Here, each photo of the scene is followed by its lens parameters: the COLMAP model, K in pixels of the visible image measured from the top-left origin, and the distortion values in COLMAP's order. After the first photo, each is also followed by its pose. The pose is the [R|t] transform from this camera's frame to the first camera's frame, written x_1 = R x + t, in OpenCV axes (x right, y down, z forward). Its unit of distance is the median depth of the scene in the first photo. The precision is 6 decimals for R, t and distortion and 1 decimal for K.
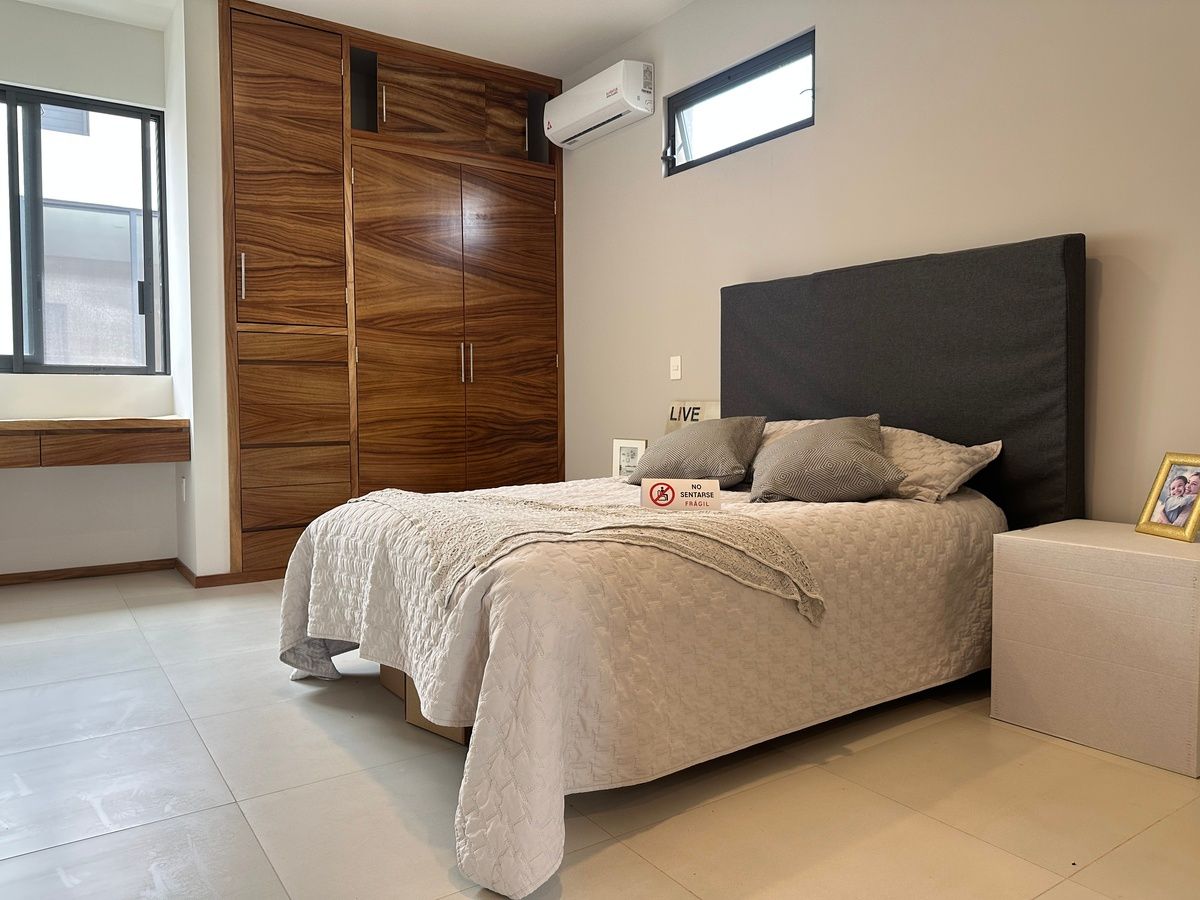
lens RADIAL K [[840.9, 0, 595.5], [0, 840.9, 446.6], [0, 0, 1]] dist [0.079142, -0.104332]
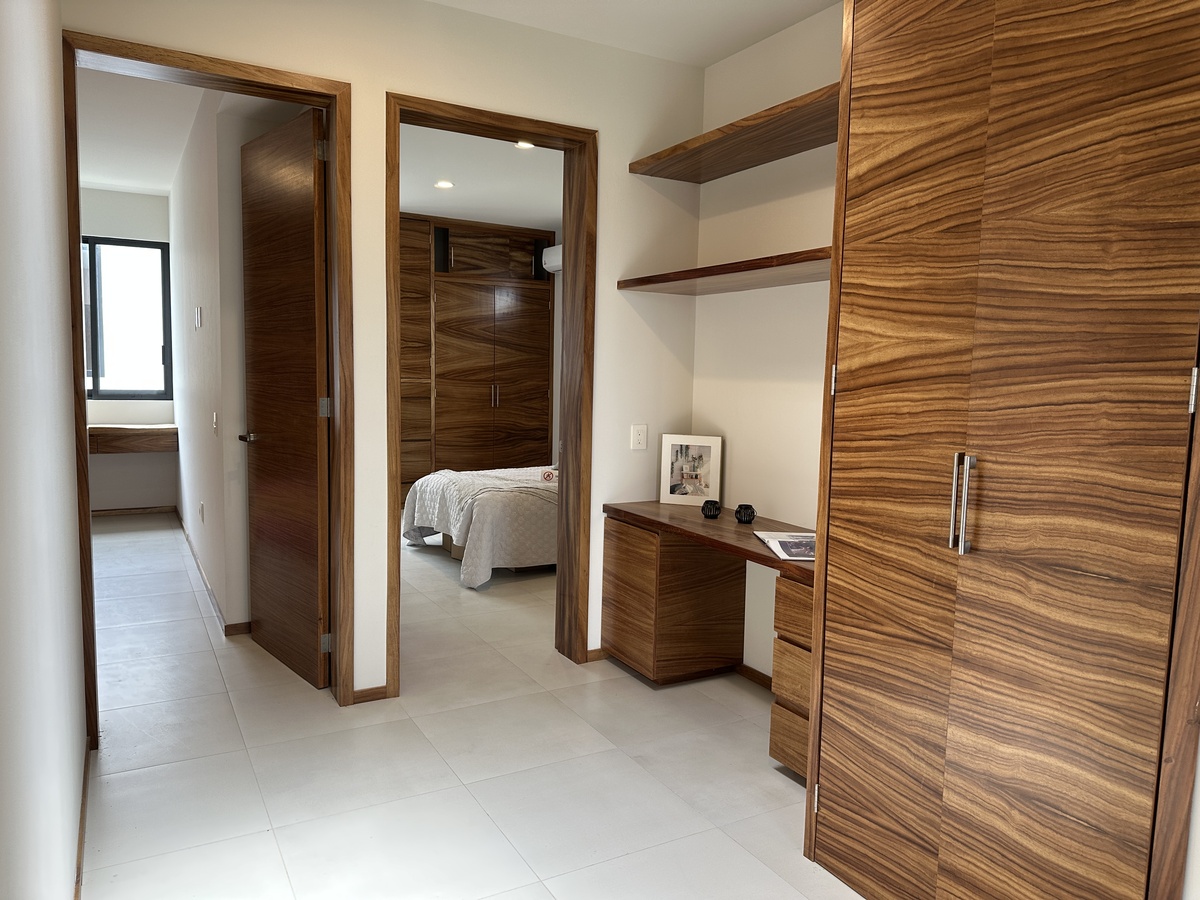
lens RADIAL K [[840.9, 0, 611.0], [0, 840.9, 463.1], [0, 0, 1]] dist [0.079142, -0.104332]
pose [[0.997125, 0.033826, -0.067800, 0.234162], [-0.029827, 0.997803, 0.059149, -0.074872], [0.069652, -0.056957, 0.995944, -0.831032]]
